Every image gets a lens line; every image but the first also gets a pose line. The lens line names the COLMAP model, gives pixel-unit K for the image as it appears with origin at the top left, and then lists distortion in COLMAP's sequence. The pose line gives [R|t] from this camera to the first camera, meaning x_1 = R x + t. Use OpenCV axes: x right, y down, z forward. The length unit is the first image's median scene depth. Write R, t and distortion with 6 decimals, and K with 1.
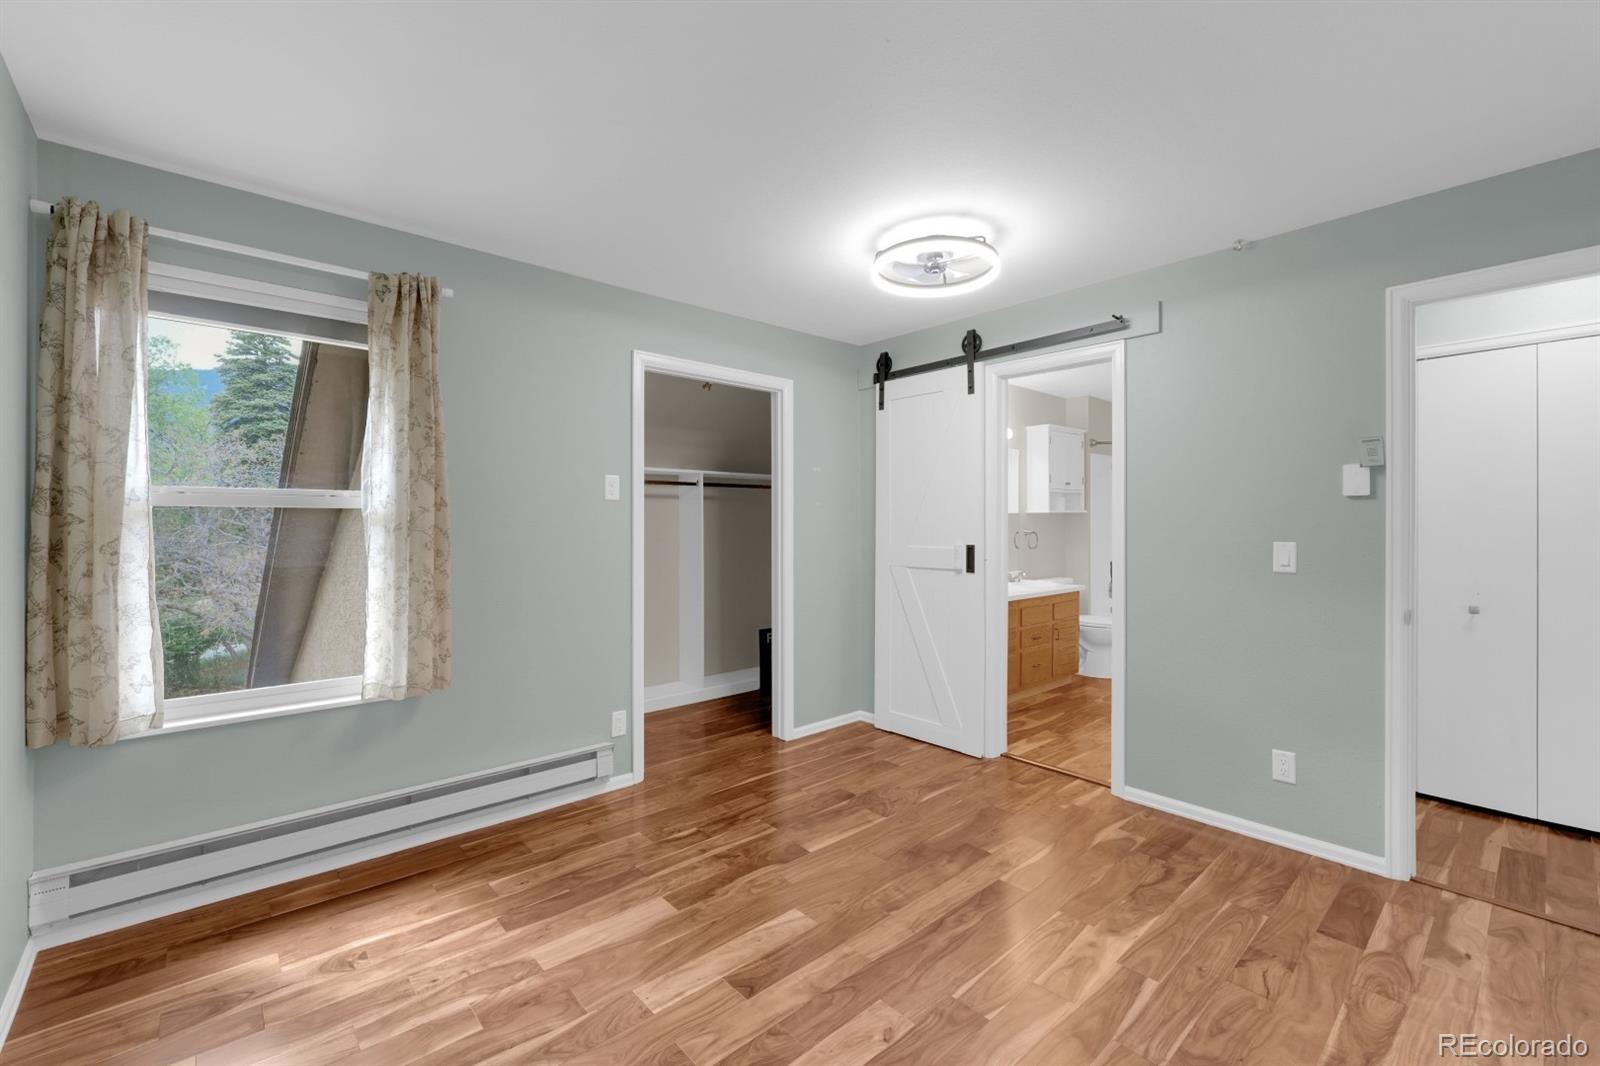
lens RADIAL K [[683.4, 0, 775.5], [0, 683.4, 523.3], [0, 0, 1]] dist [0.001508, 0.000473]
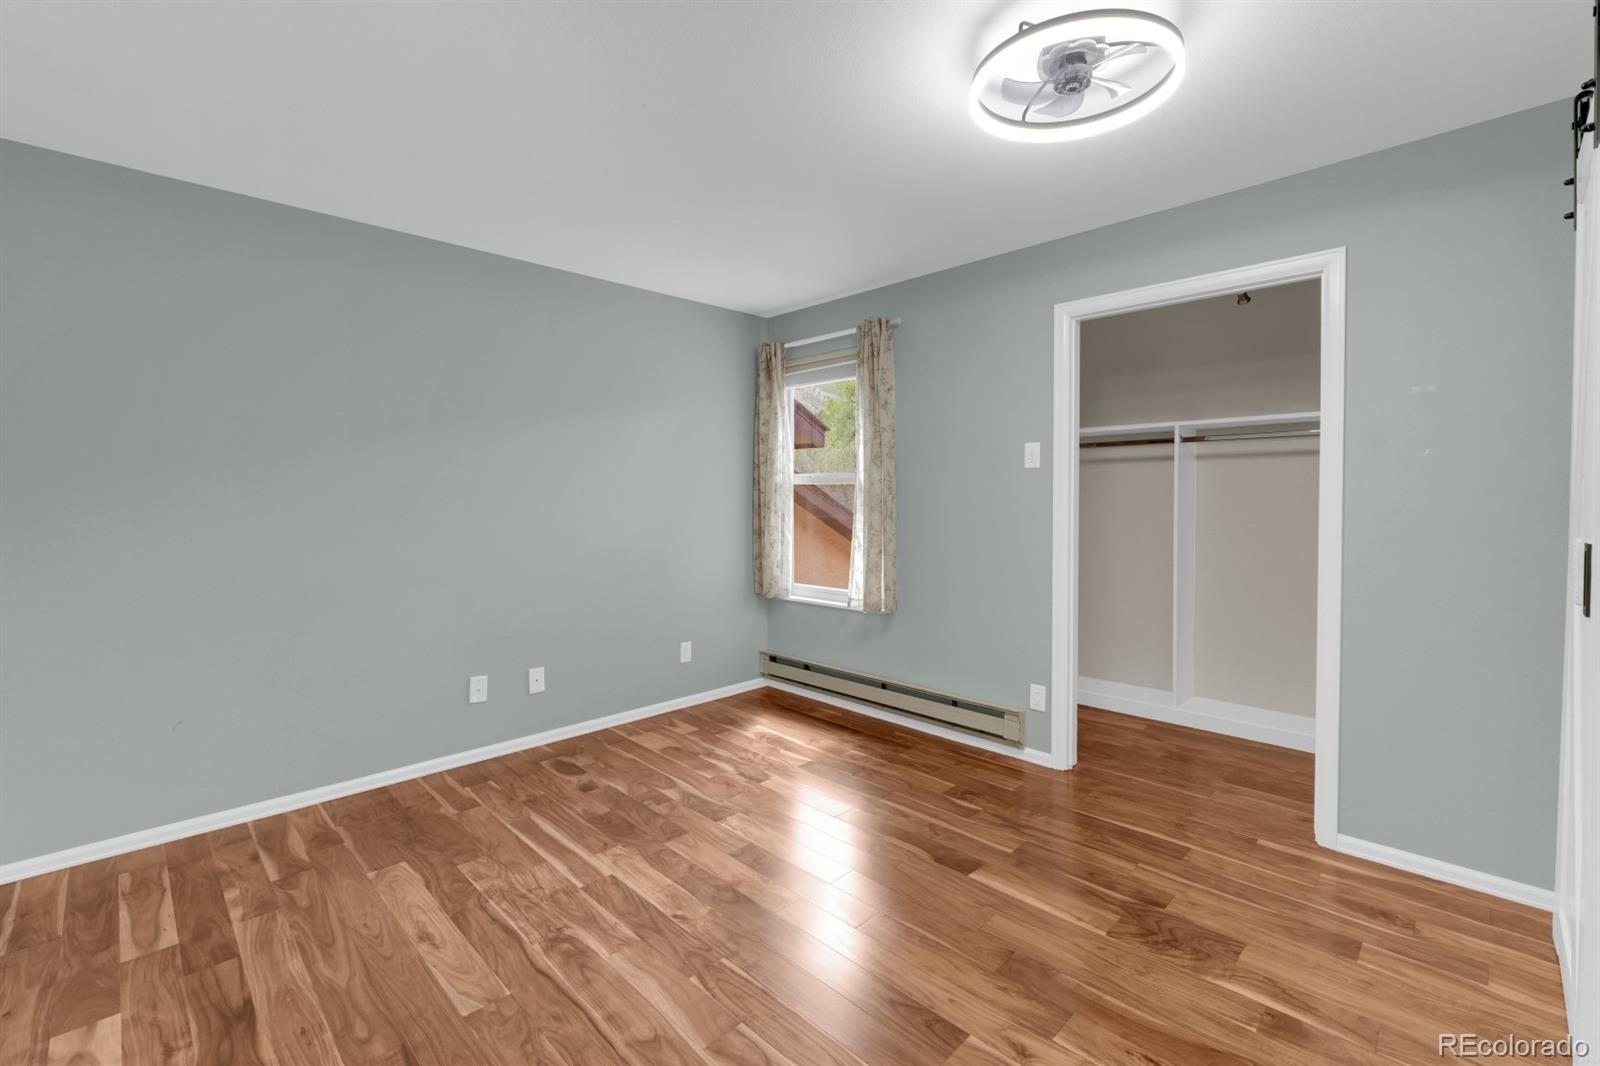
lens RADIAL K [[689.7, 0, 805.5], [0, 689.7, 518.5], [0, 0, 1]] dist [-0.000406, 0.000099]
pose [[0.068786, 0.032689, -0.997096, 0.854652], [0.003265, 0.999450, 0.032991, 0.004418], [0.997626, -0.005525, 0.068641, 0.715874]]
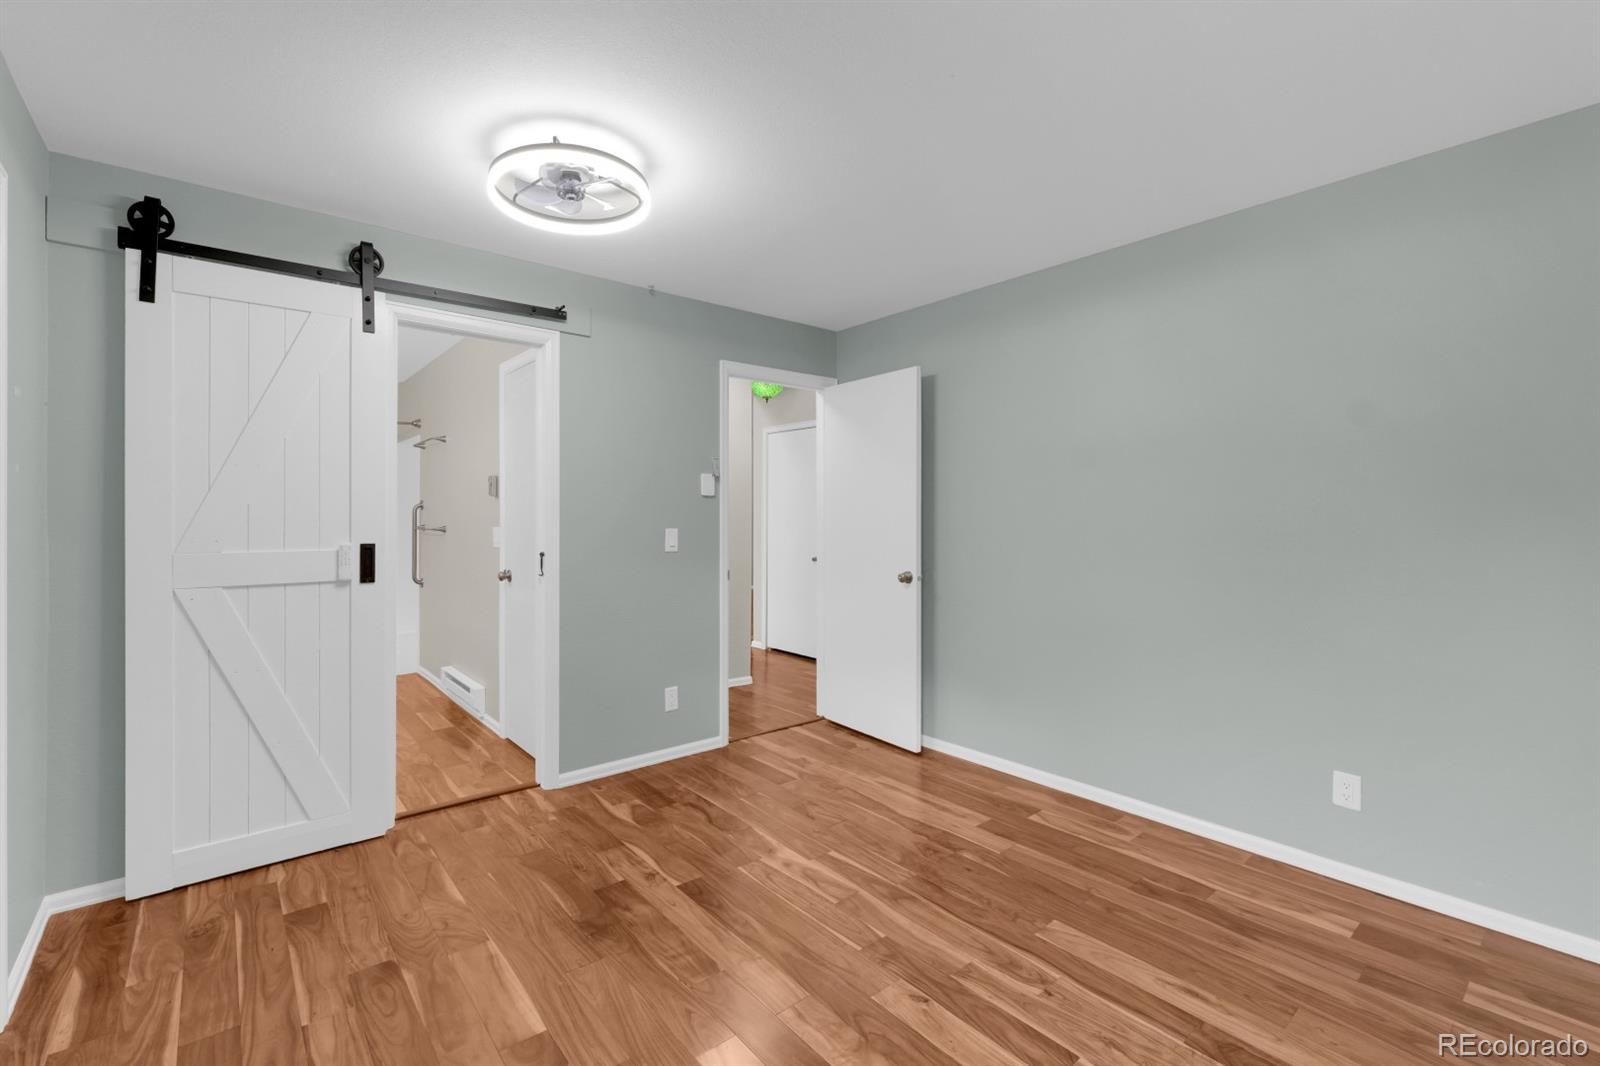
lens RADIAL K [[683.4, 0, 775.5], [0, 683.4, 523.3], [0, 0, 1]] dist [0.001508, 0.000473]
pose [[0.030890, -0.005638, 0.999507, -0.552317], [0.002794, 0.999981, 0.005554, 0.010279], [-0.999519, 0.002621, 0.030905, 0.743583]]
